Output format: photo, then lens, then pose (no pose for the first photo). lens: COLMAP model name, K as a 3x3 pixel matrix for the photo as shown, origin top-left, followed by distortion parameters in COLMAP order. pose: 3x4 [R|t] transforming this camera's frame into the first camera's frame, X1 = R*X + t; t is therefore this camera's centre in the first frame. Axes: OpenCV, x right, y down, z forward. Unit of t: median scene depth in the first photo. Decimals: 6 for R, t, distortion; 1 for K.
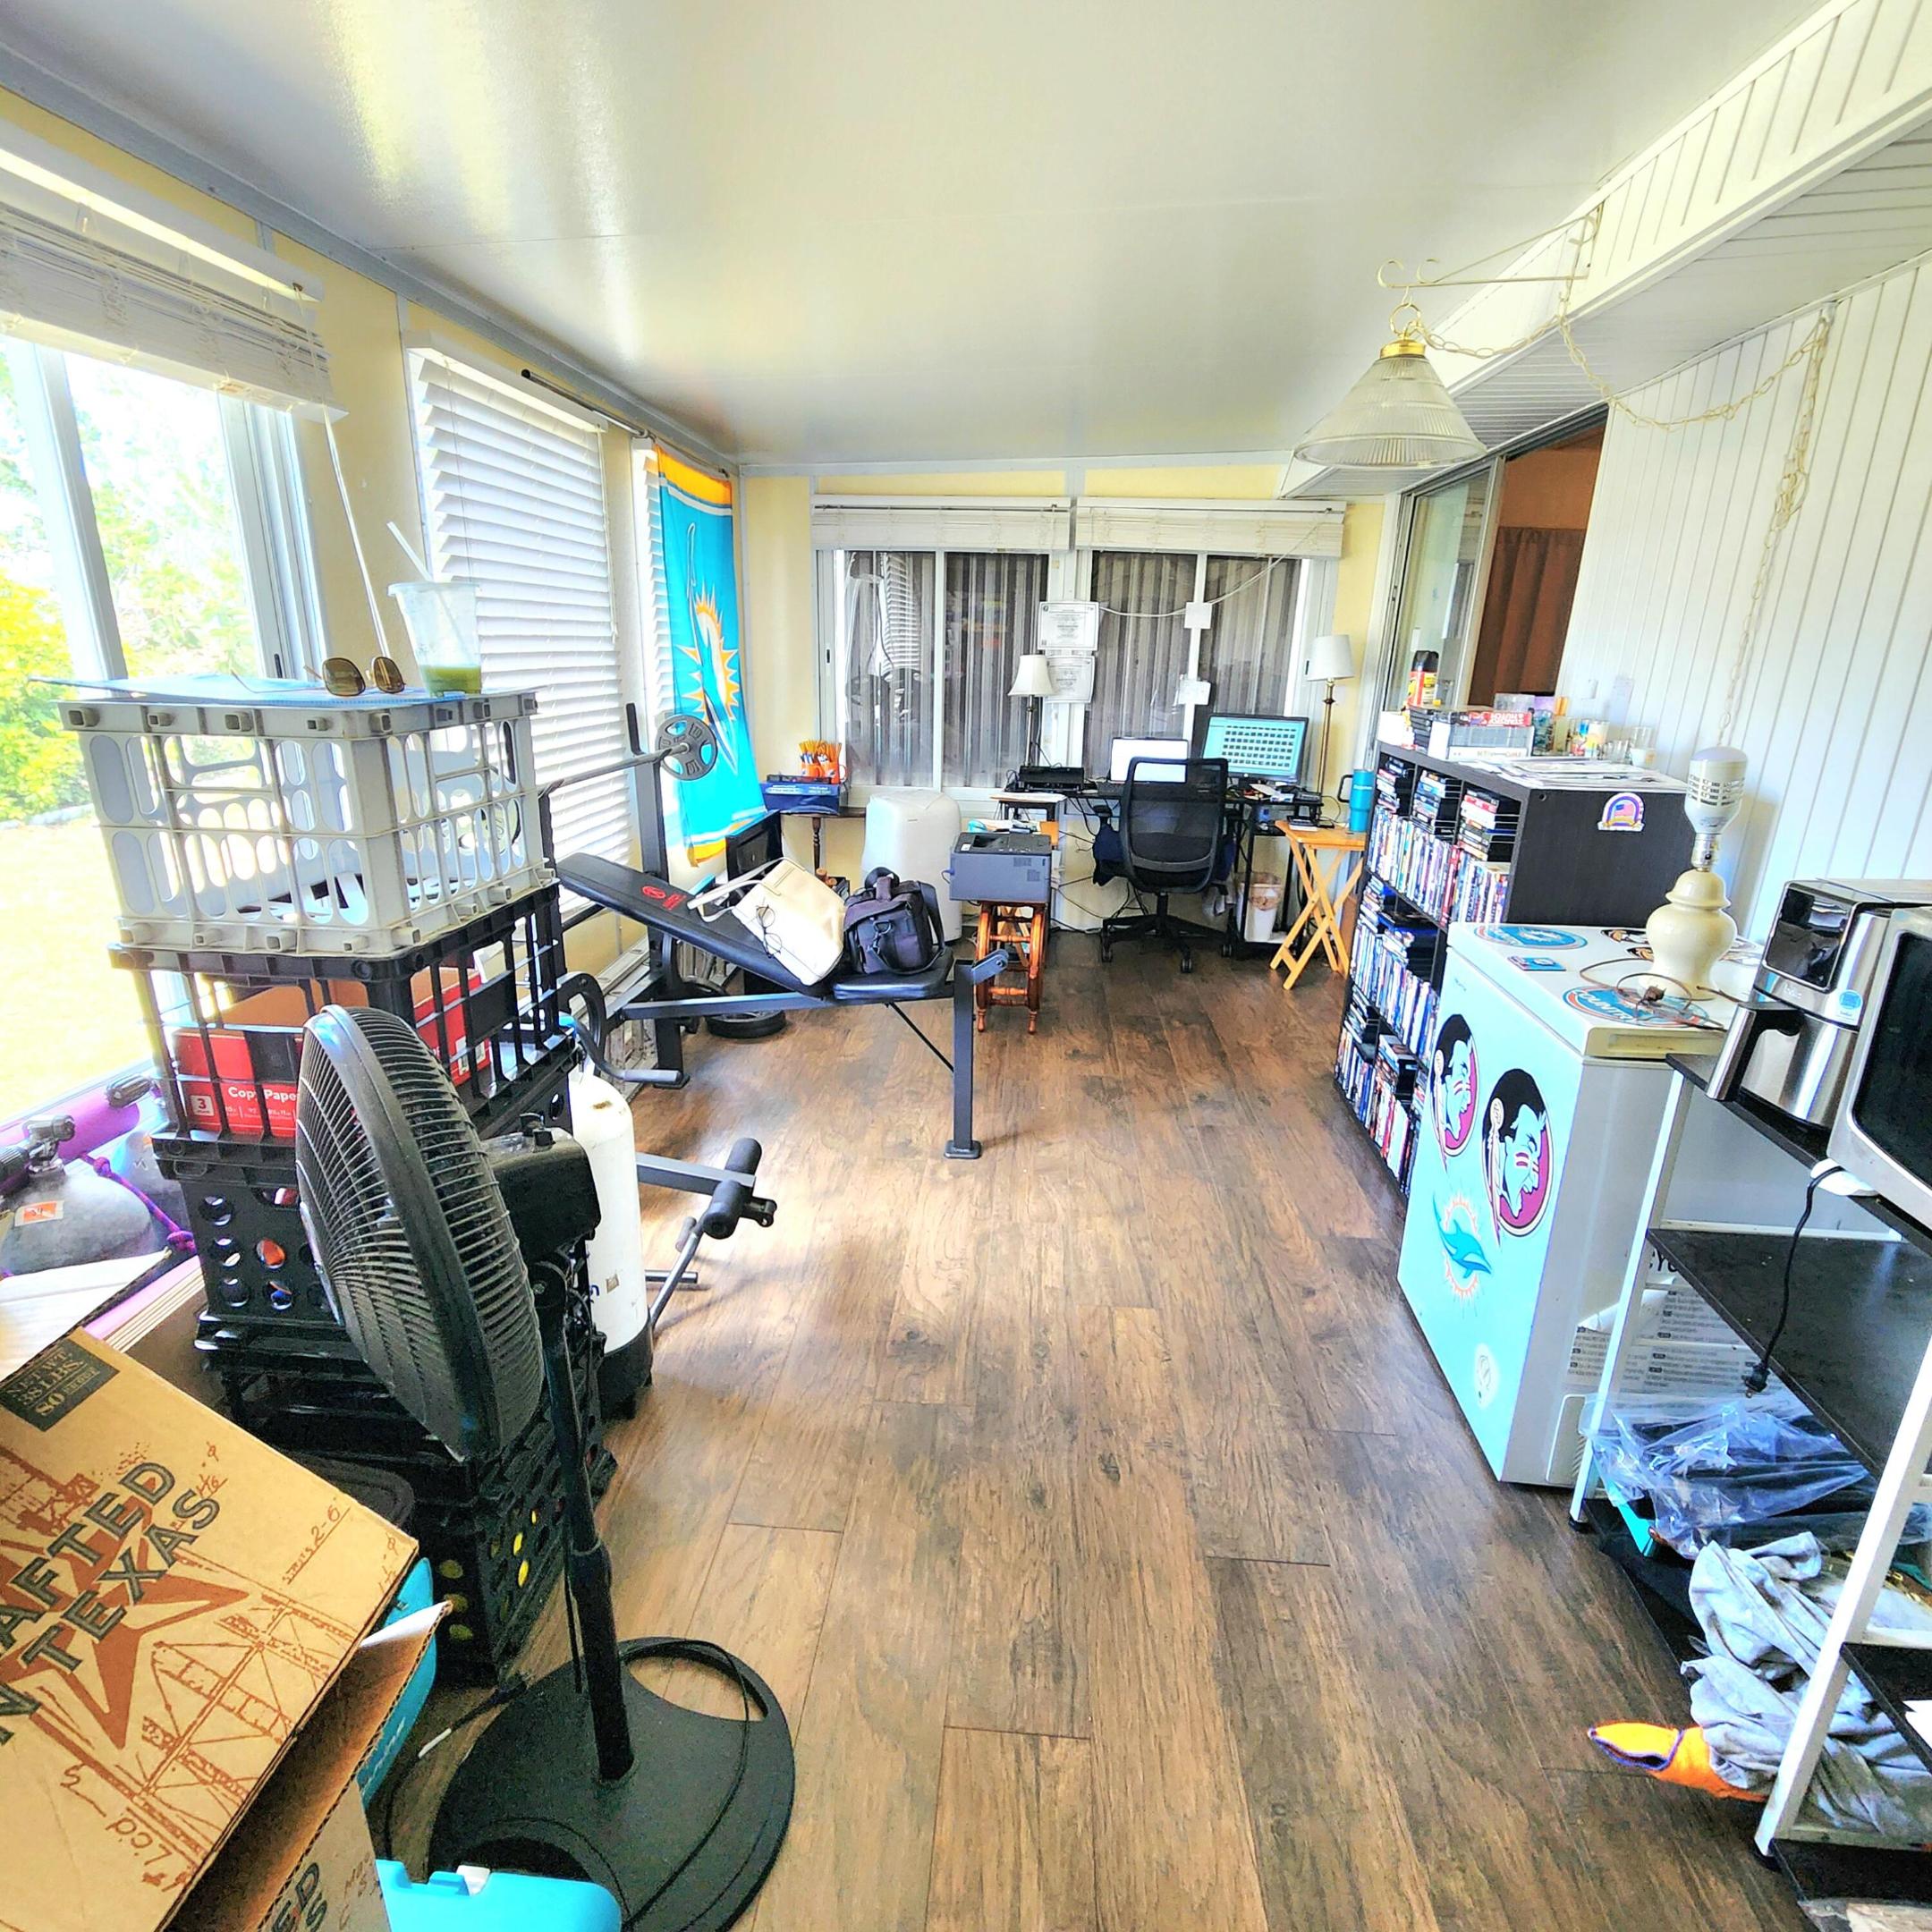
lens RADIAL K [[1061.4, 0, 966.4], [0, 1061.4, 960.8], [0, 0, 1]] dist [0.003981, 0.000419]
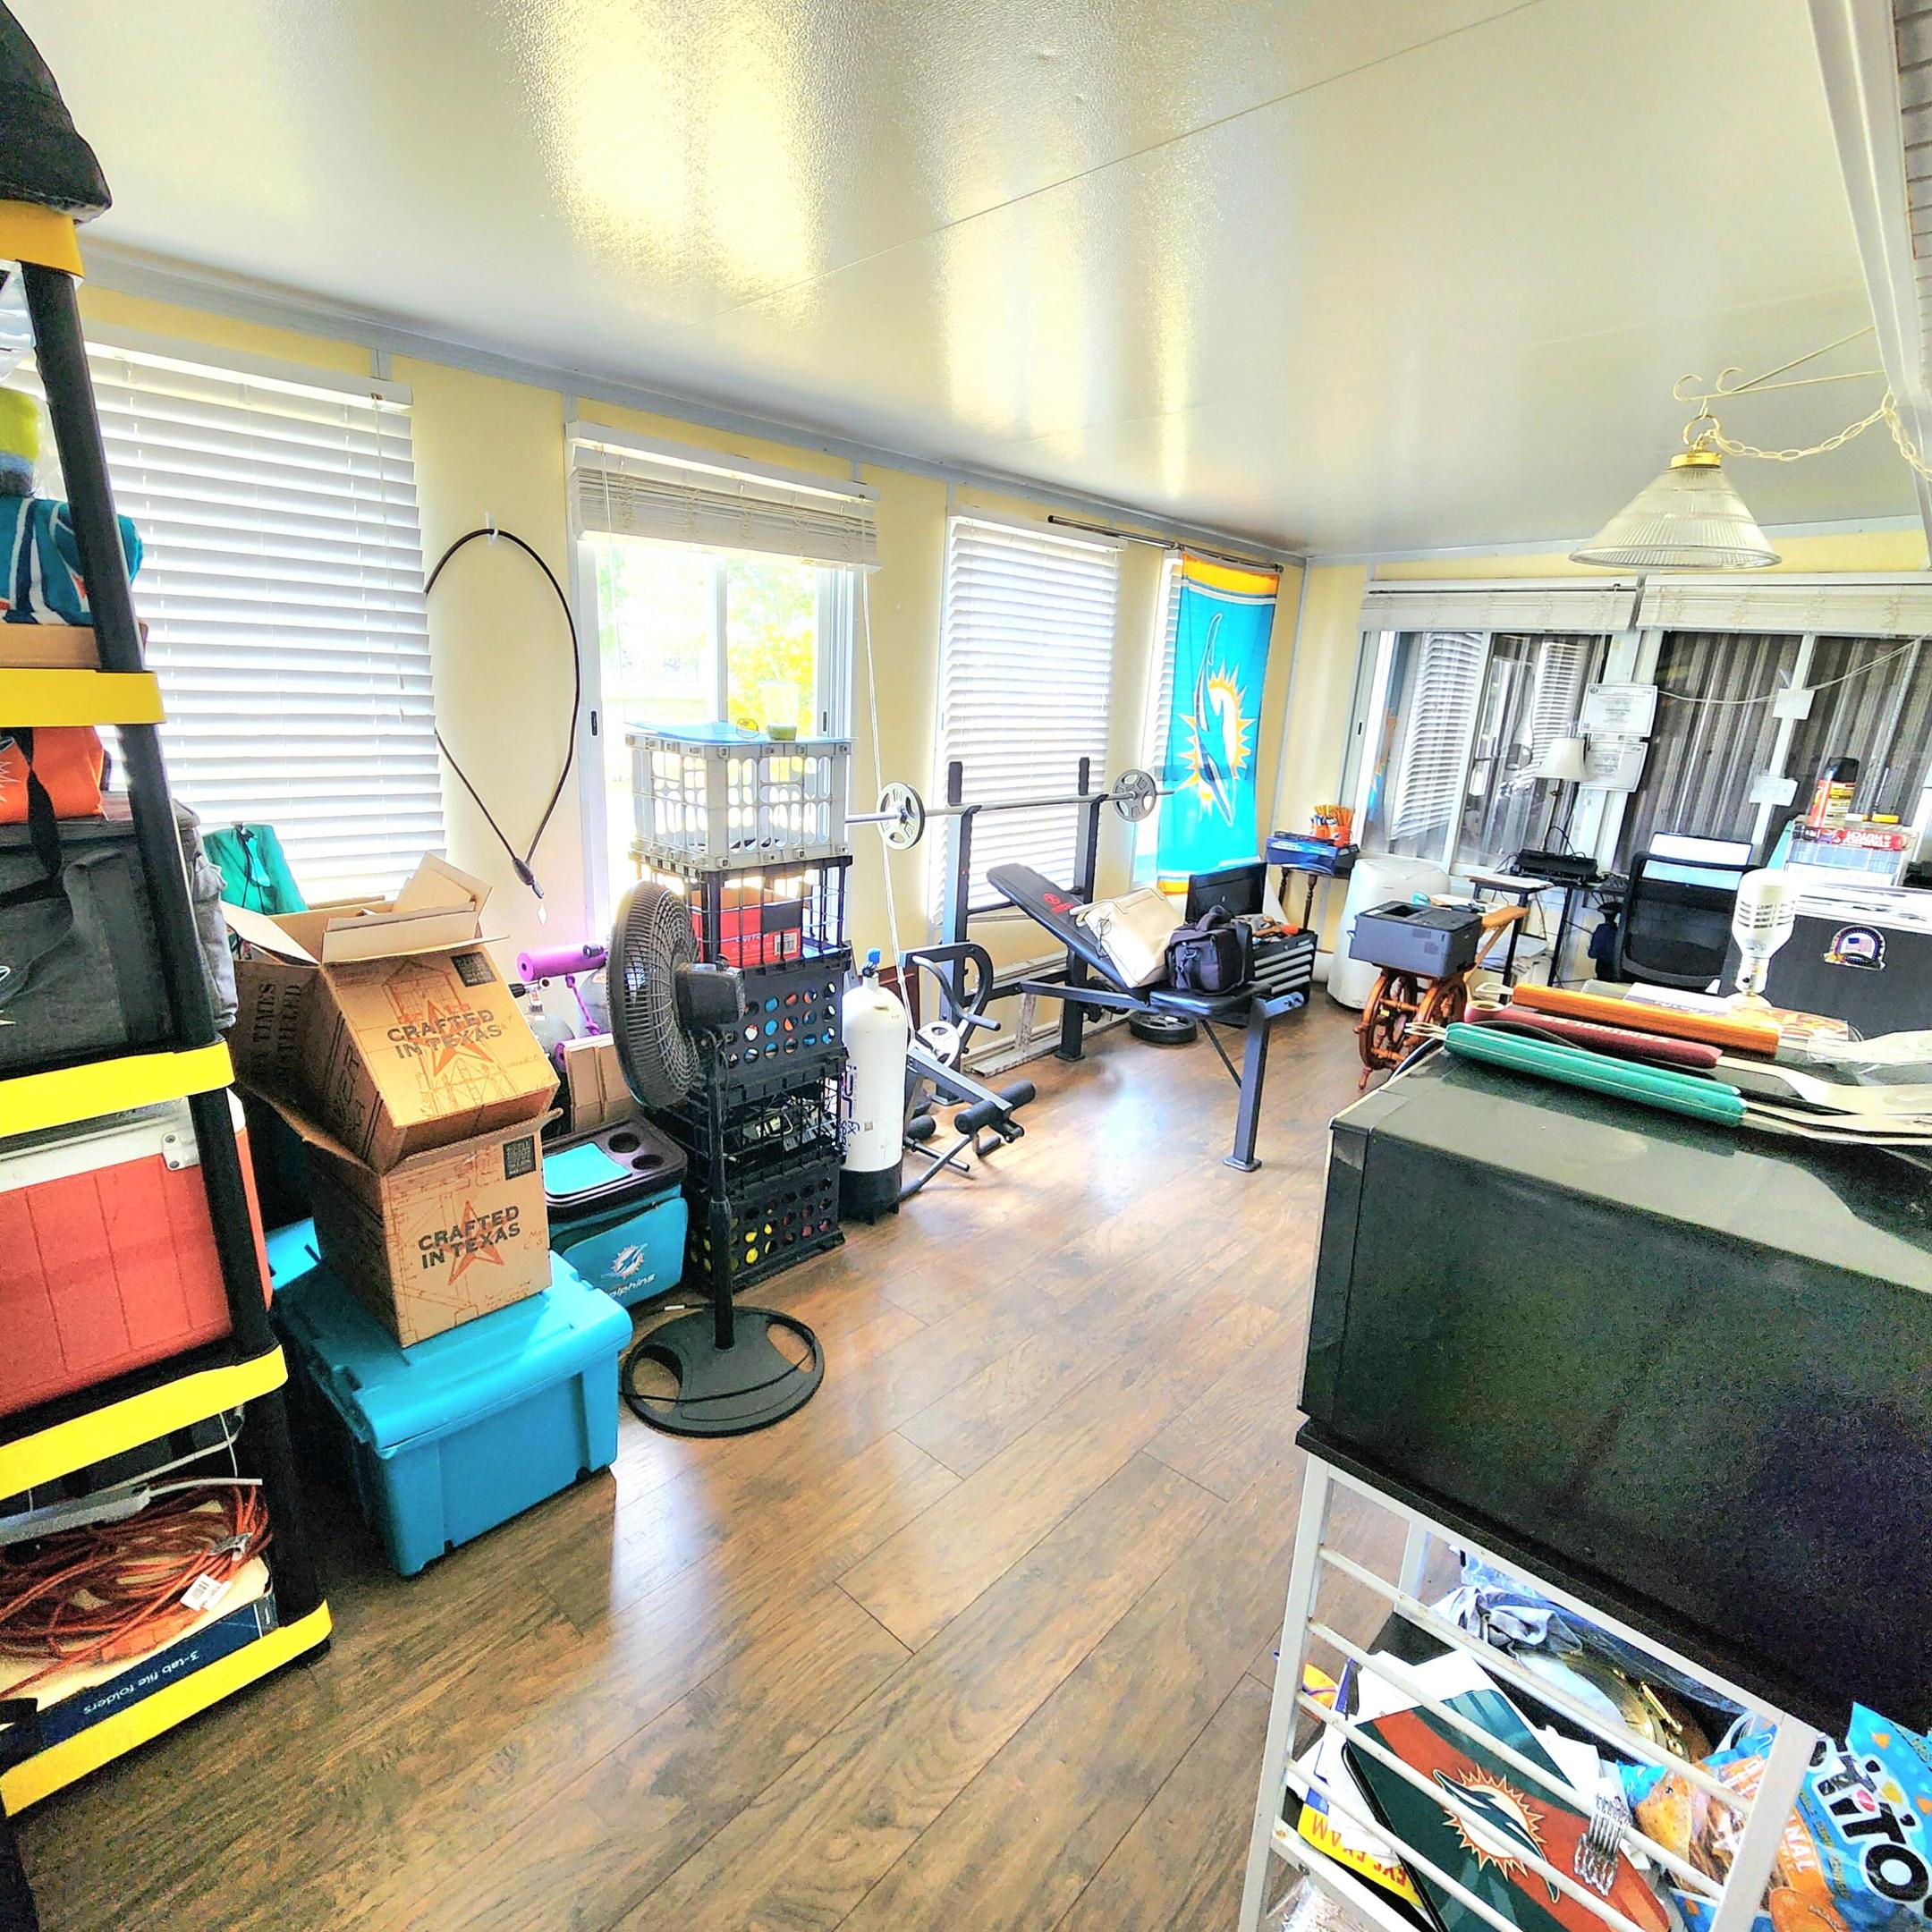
lens RADIAL K [[1061.4, 0, 966.4], [0, 1061.4, 960.8], [0, 0, 1]] dist [0.003981, 0.000419]
pose [[0.787133, 0.180570, -0.589759, 0.317530], [-0.211327, 0.977265, 0.017164, 0.008439], [0.579450, 0.111122, 0.807397, -0.088114]]
